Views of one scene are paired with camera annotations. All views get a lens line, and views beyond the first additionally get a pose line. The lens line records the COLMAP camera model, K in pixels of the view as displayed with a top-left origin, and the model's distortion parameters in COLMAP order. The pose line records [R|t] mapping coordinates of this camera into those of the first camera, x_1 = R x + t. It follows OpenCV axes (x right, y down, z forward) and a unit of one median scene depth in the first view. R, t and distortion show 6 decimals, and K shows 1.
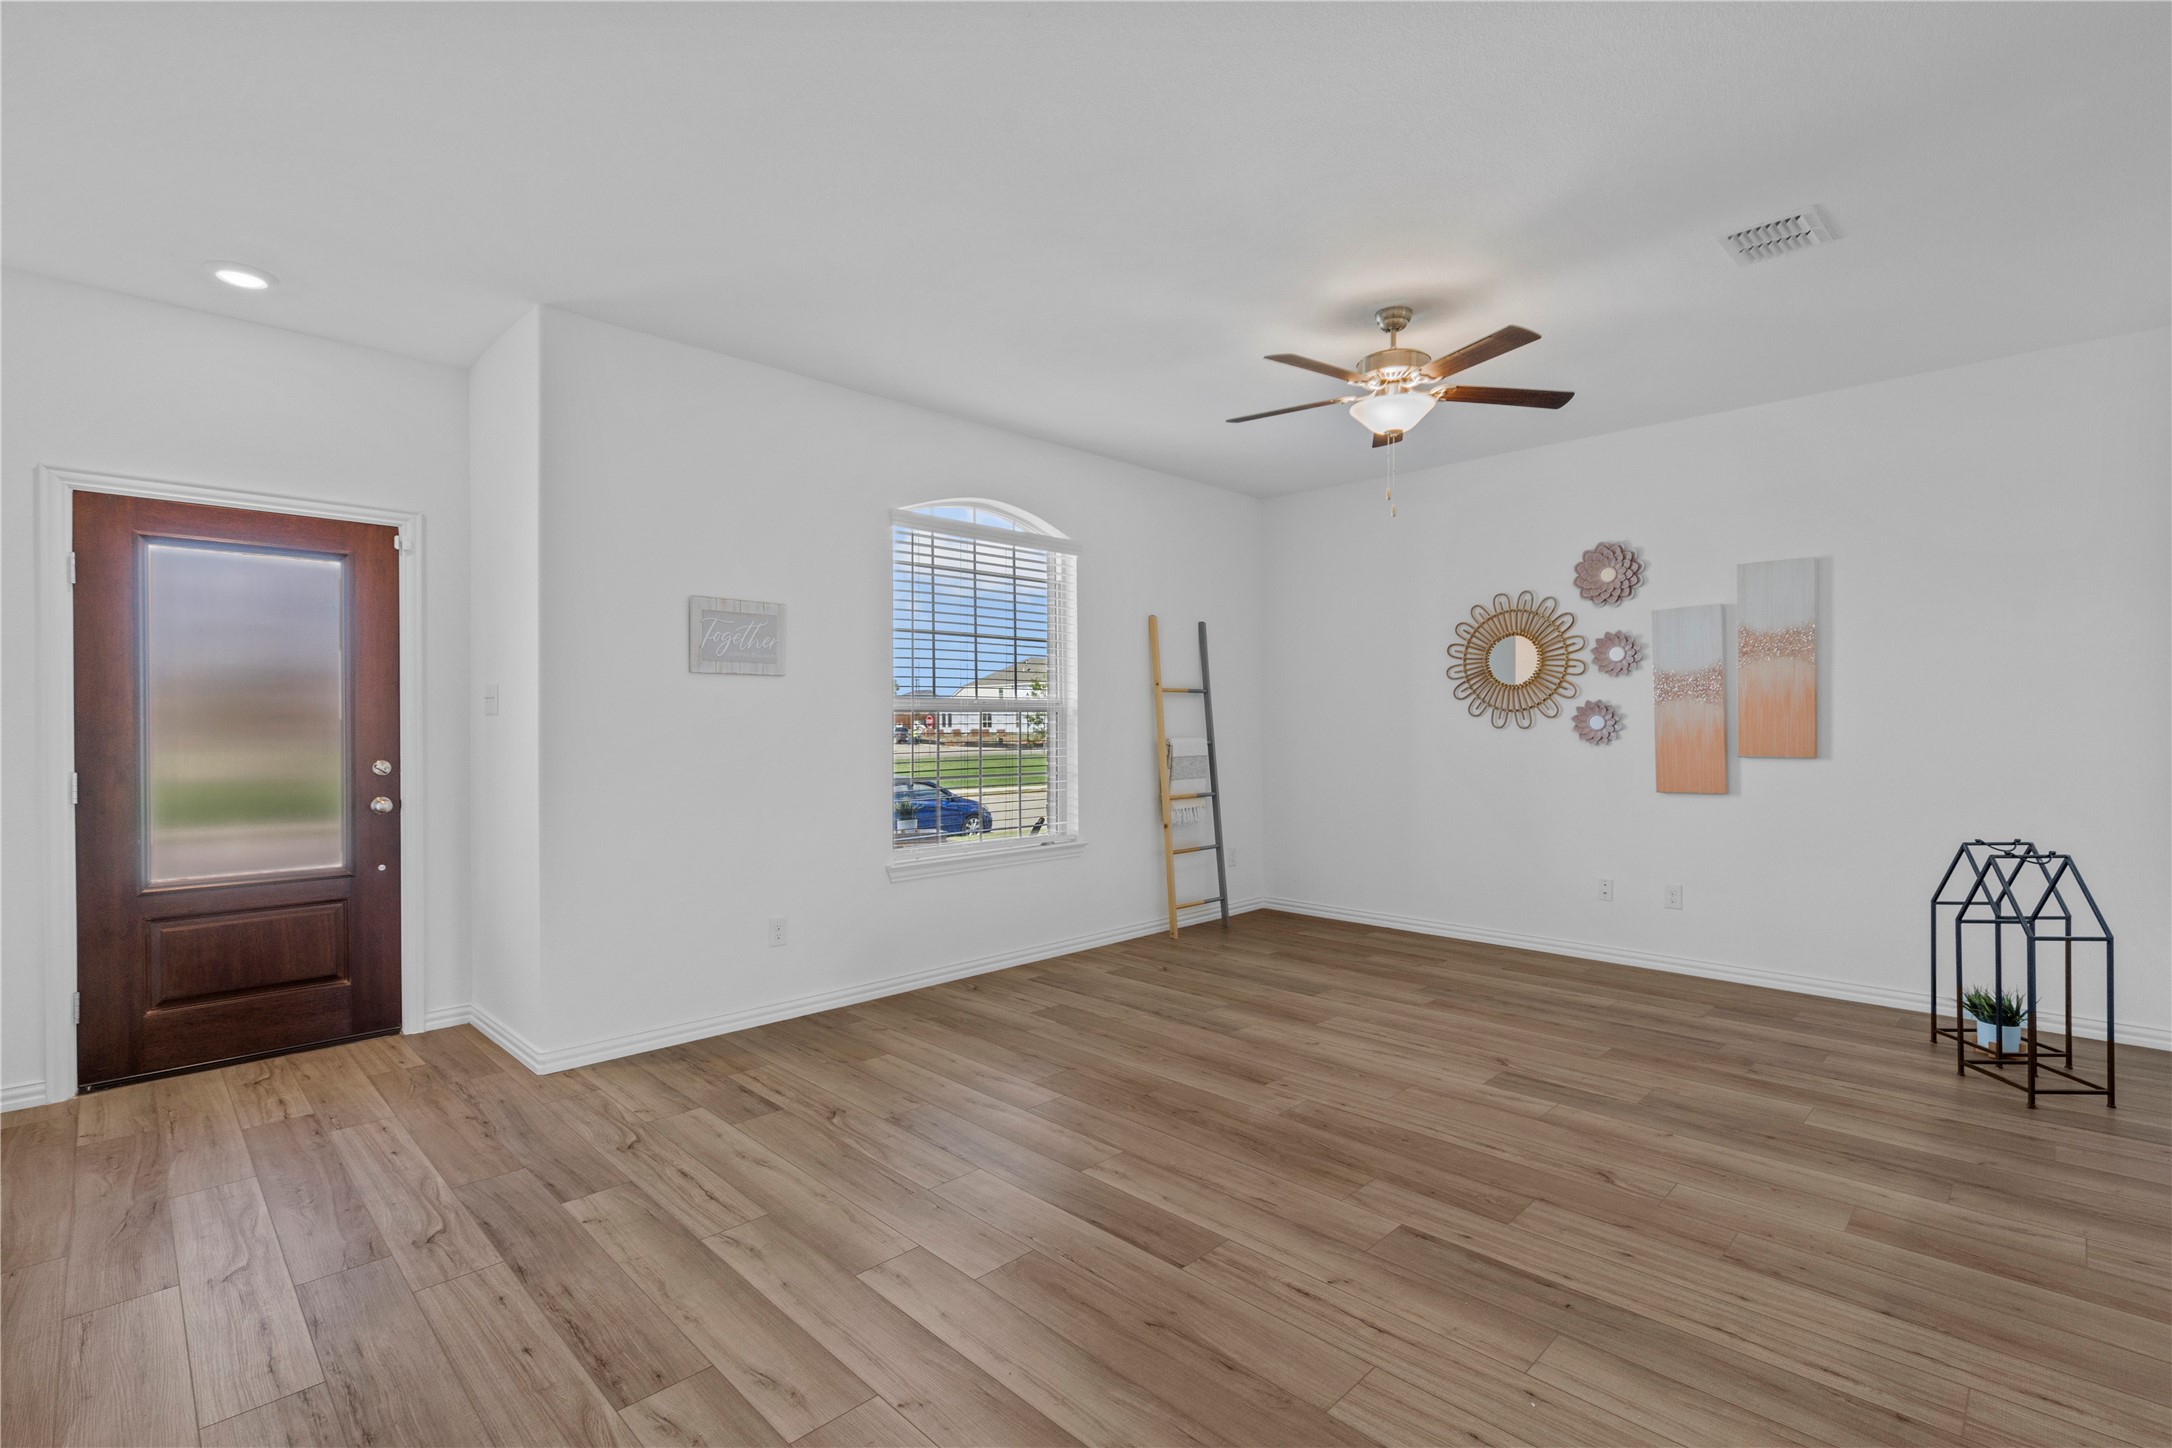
lens RADIAL K [[984.6, 0, 1092.9], [0, 984.6, 723.9], [0, 0, 1]] dist [-0.002903, 0.002869]
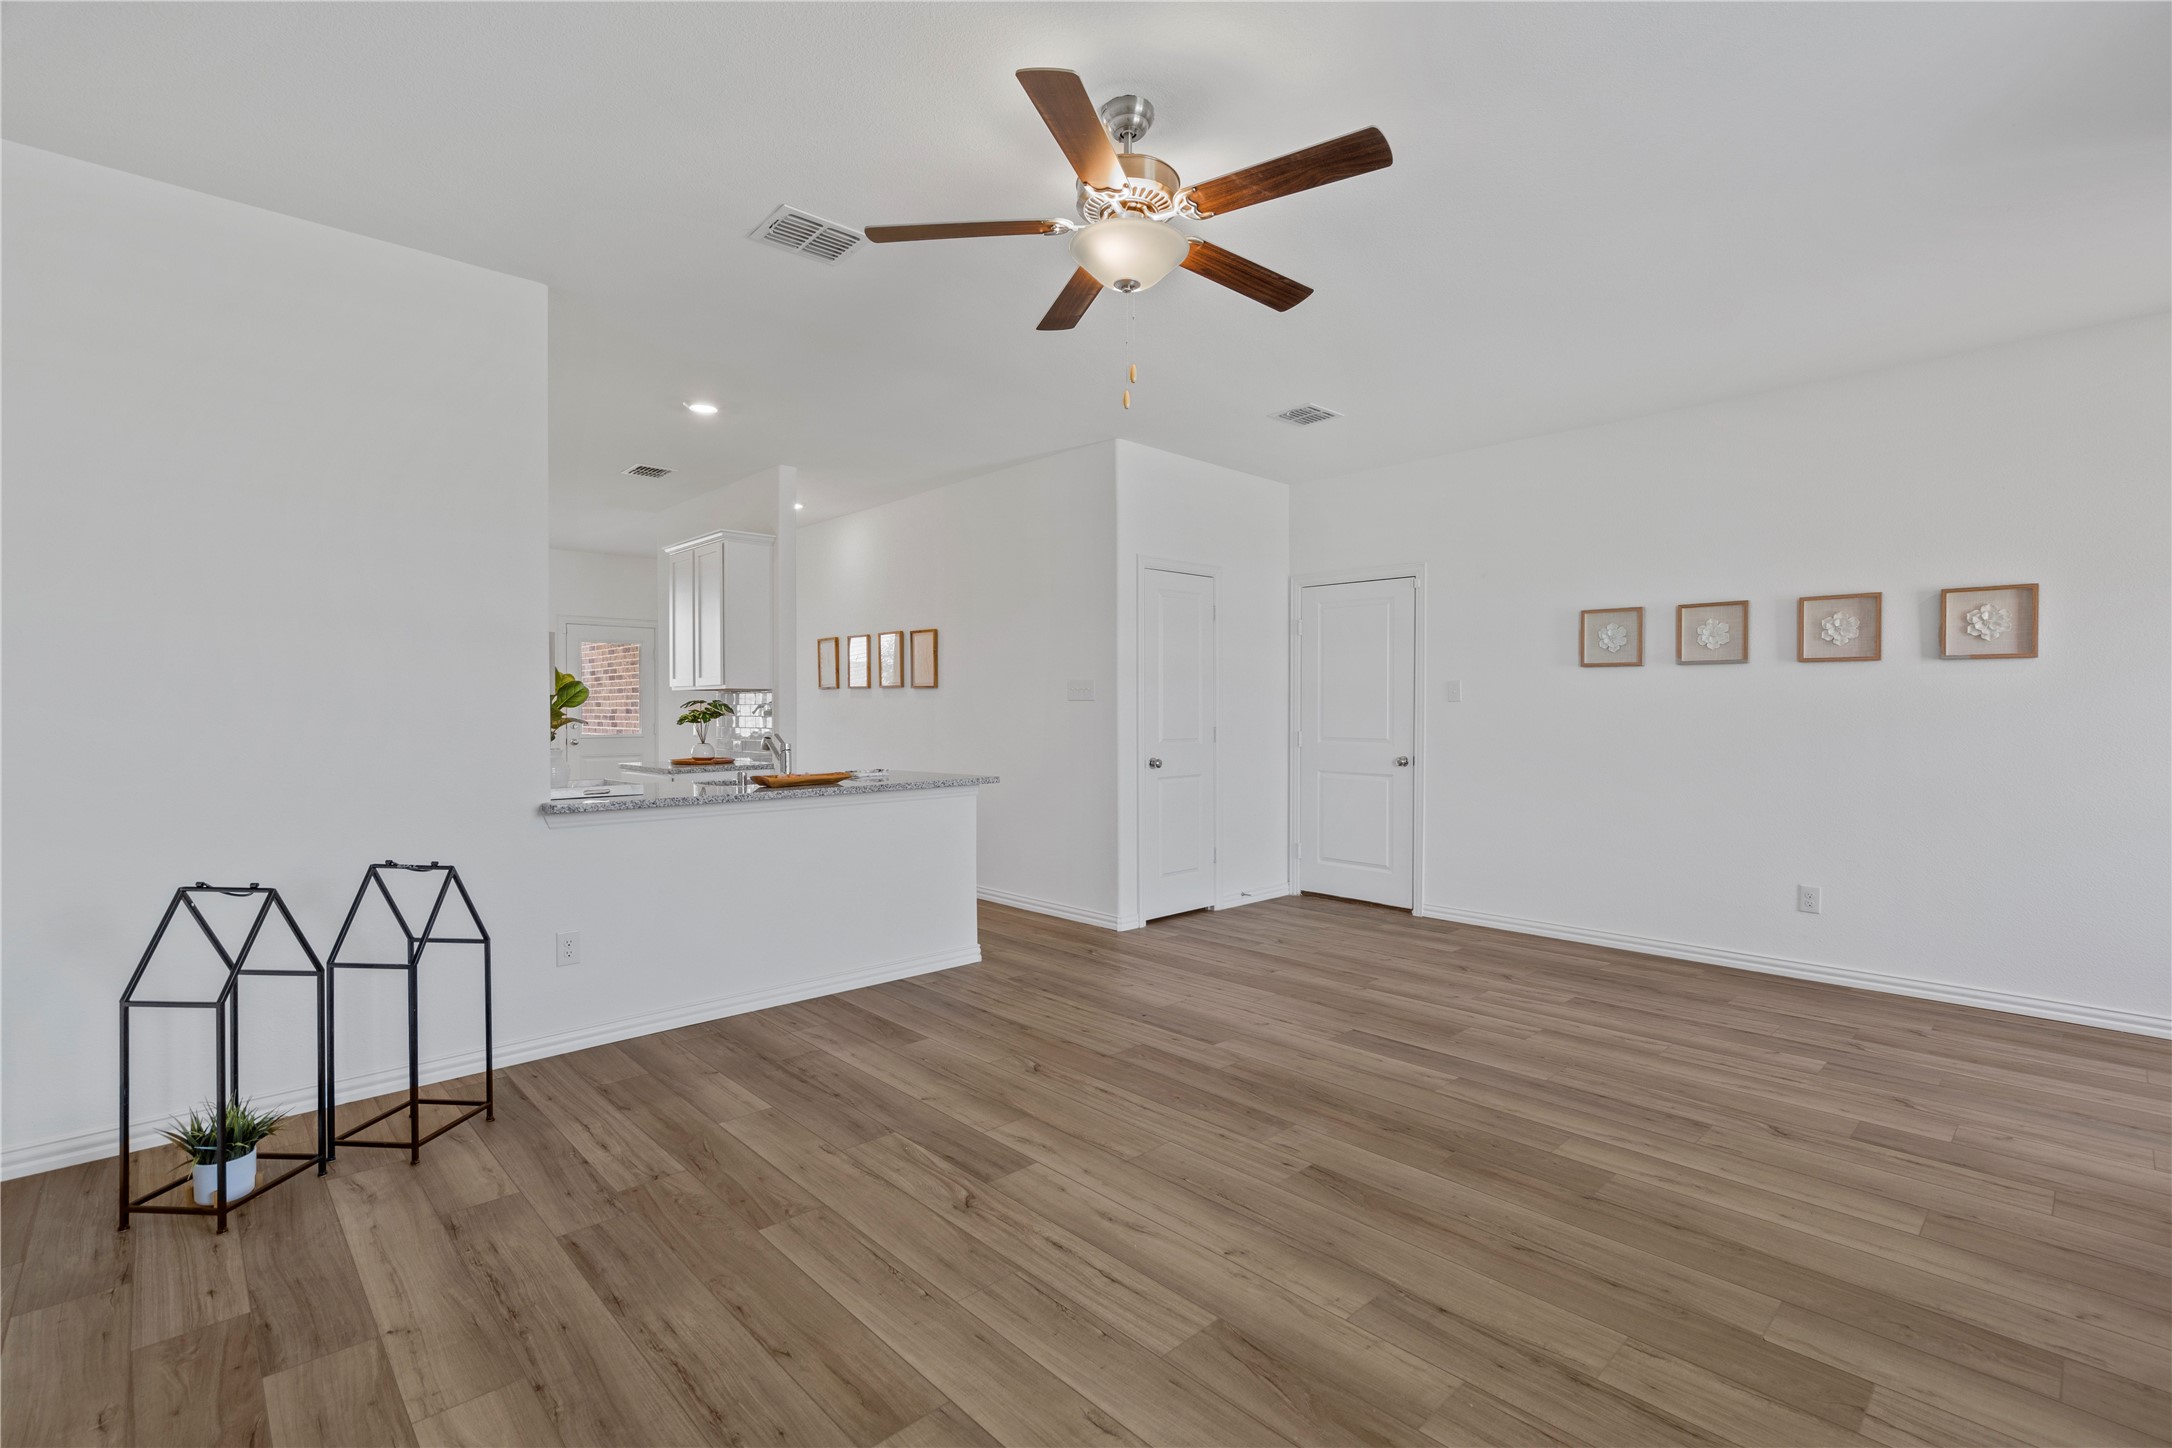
lens RADIAL K [[984.6, 0, 1088.3], [0, 984.6, 714.5], [0, 0, 1]] dist [-0.002903, 0.002869]
pose [[-0.999679, 0.001459, 0.025312, 0.369640], [0.001607, 0.999982, 0.005823, -0.001986], [-0.025303, 0.005861, -0.999663, 1.982969]]
